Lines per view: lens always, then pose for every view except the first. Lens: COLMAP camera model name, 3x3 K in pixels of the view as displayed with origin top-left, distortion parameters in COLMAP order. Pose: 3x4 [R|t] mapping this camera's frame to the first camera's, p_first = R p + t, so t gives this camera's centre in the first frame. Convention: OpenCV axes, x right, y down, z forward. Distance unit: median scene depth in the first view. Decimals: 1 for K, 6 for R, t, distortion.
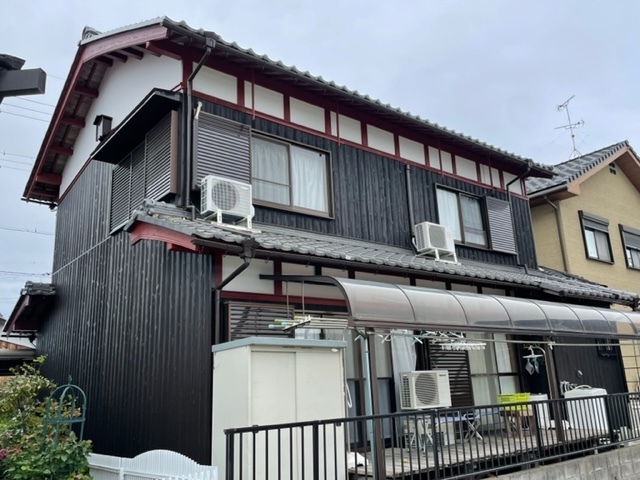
lens RADIAL K [[548.0, 0, 320.0], [0, 548.0, 240.0], [0, 0, 1]] dist [0.076584, 0.004666]
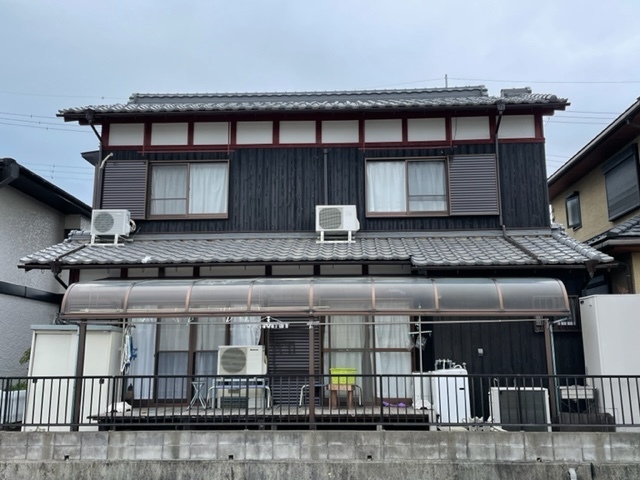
lens RADIAL K [[583.4, 0, 320.0], [0, 583.4, 240.0], [0, 0, 1]] dist [-0.001298, 0.000396]
pose [[0.742450, -0.087432, -0.664172, 0.957505], [0.139437, 0.989901, 0.025559, 0.004076], [0.655230, -0.111586, 0.747143, 0.166411]]
